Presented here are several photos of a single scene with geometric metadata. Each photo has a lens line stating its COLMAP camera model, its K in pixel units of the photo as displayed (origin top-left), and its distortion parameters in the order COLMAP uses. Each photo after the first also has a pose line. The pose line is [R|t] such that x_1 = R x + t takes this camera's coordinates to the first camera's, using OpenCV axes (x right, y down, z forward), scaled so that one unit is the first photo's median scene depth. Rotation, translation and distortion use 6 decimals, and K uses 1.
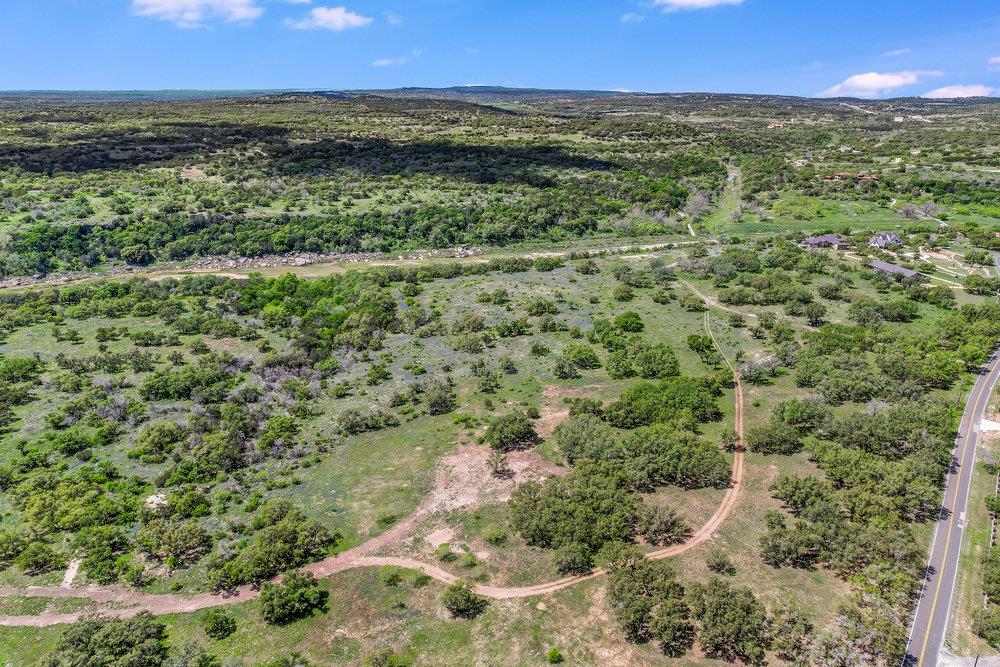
lens RADIAL K [[650.6, 0, 500.0], [0, 650.6, 333.5], [0, 0, 1]] dist [-0.082572, 0.077761]
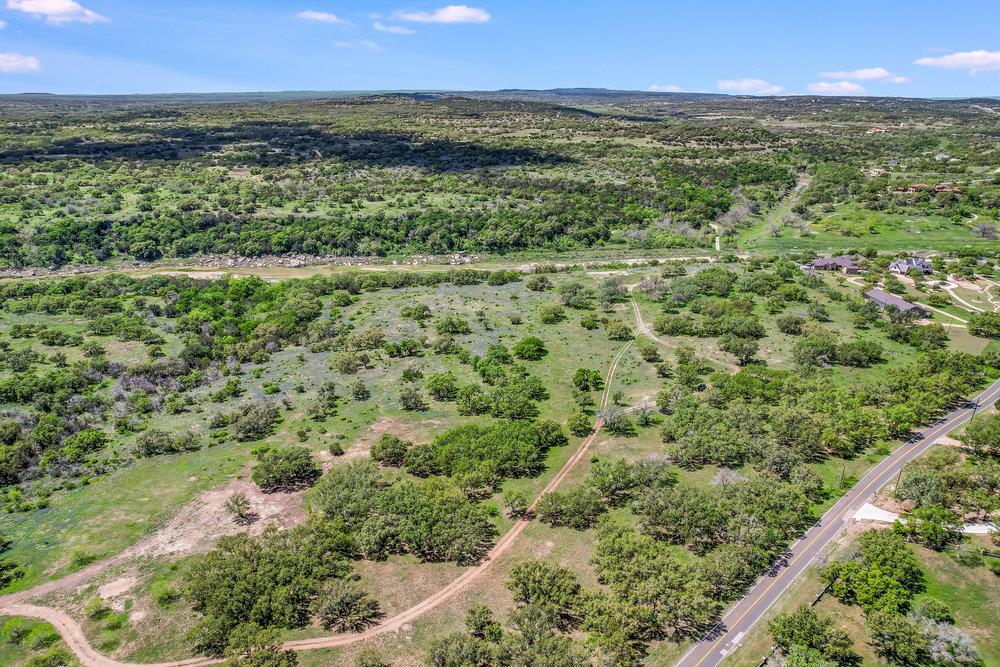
lens RADIAL K [[649.3, 0, 500.0], [0, 649.3, 333.5], [0, 0, 1]] dist [-0.085602, 0.082410]
pose [[0.987497, 0.053931, -0.148127, 0.151559], [-0.054212, 0.998527, 0.002140, -0.019948], [0.148024, 0.005917, 0.988966, 0.052837]]
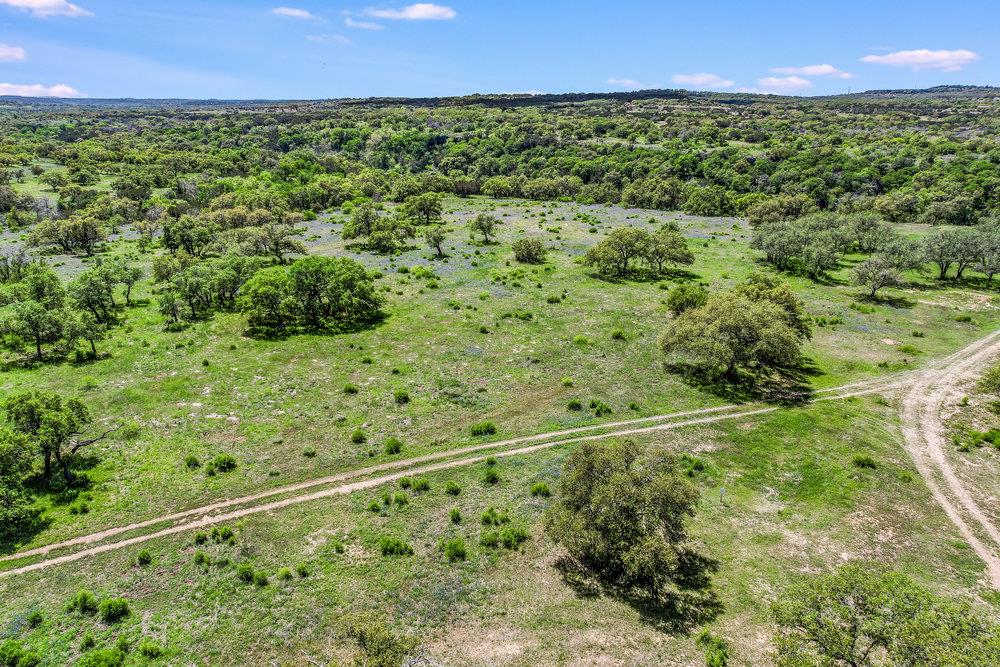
lens RADIAL K [[643.4, 0, 500.0], [0, 643.4, 333.5], [0, 0, 1]] dist [-0.077466, 0.074754]
pose [[0.571844, 0.276699, -0.772290, 0.220275], [-0.298081, 0.947140, 0.118630, -0.024984], [0.764291, 0.162368, 0.624096, 0.478341]]
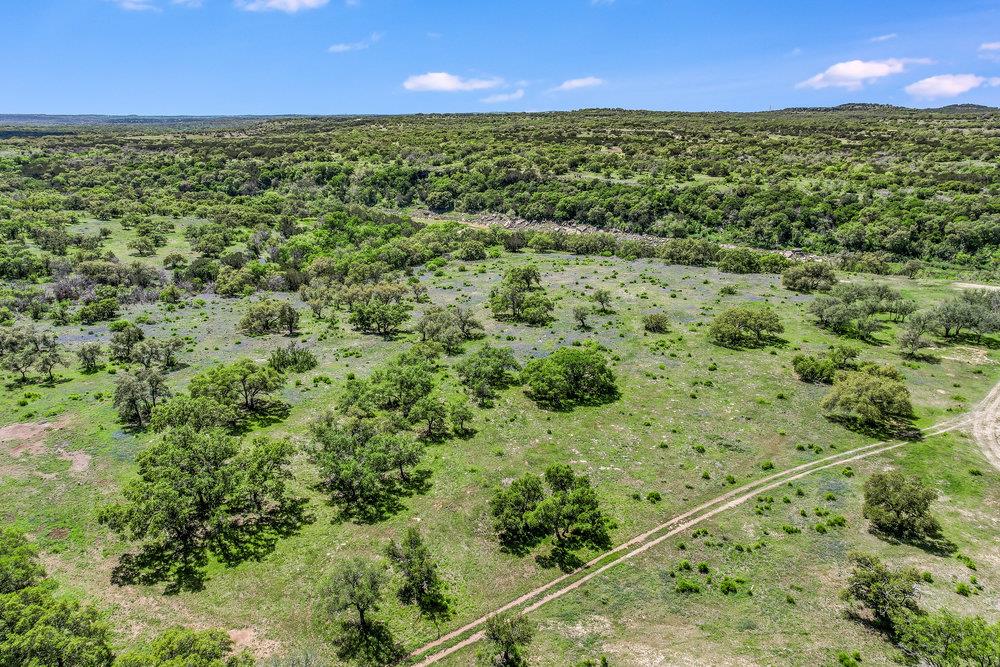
lens RADIAL K [[643.4, 0, 500.0], [0, 643.4, 333.5], [0, 0, 1]] dist [-0.077466, 0.074754]
pose [[0.654905, 0.239411, -0.716786, 0.216009], [-0.269254, 0.960168, 0.074693, -0.026348], [0.706117, 0.144080, 0.693282, 0.386615]]
